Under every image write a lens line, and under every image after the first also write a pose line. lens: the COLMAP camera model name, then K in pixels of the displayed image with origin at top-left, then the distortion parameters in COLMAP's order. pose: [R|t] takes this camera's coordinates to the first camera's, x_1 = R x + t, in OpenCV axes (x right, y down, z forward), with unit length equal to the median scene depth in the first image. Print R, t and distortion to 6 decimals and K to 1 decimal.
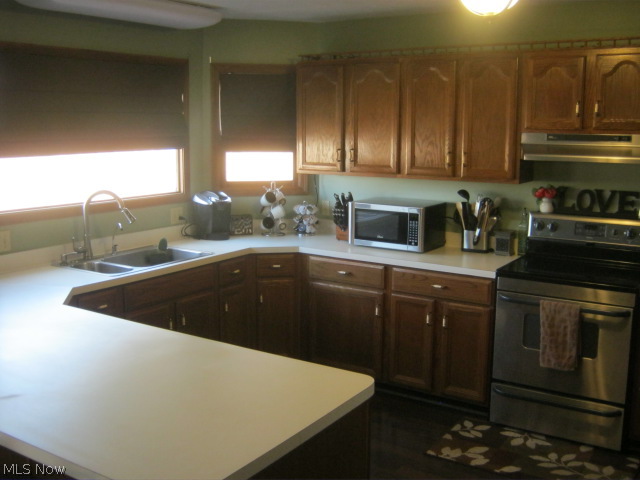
lens RADIAL K [[738.7, 0, 320.0], [0, 738.7, 240.0], [0, 0, 1]] dist [-0.016761, -0.008543]
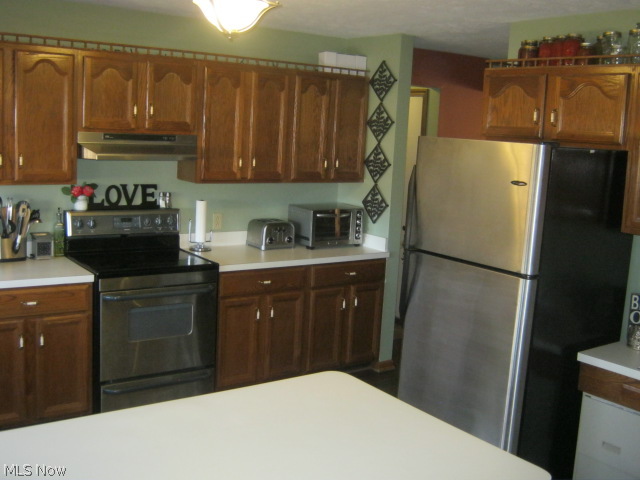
lens RADIAL K [[718.4, 0, 320.0], [0, 718.4, 240.0], [0, 0, 1]] dist [-0.076319, 0.025509]
pose [[0.382193, -0.133489, 0.914390, -0.470517], [0.107586, 0.989210, 0.099443, -0.059690], [-0.917798, 0.060369, 0.392431, 0.325243]]
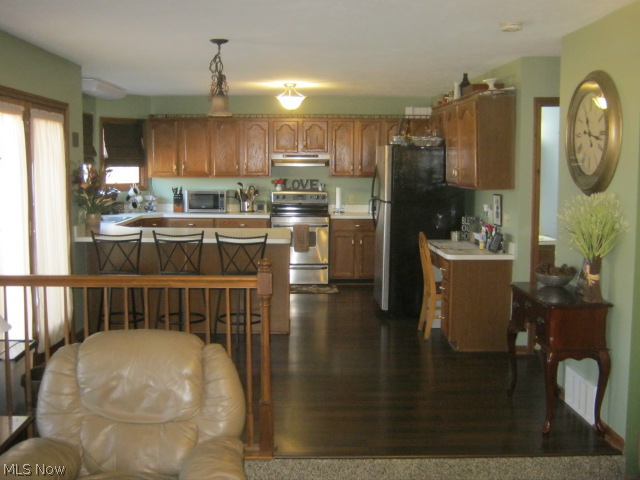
lens RADIAL K [[718.4, 0, 320.0], [0, 718.4, 240.0], [0, 0, 1]] dist [-0.076319, 0.025509]
pose [[0.832286, -0.061337, 0.550943, -0.776660], [0.092569, 0.995283, -0.029035, 0.181464], [-0.546563, 0.075165, 0.834038, -0.828195]]
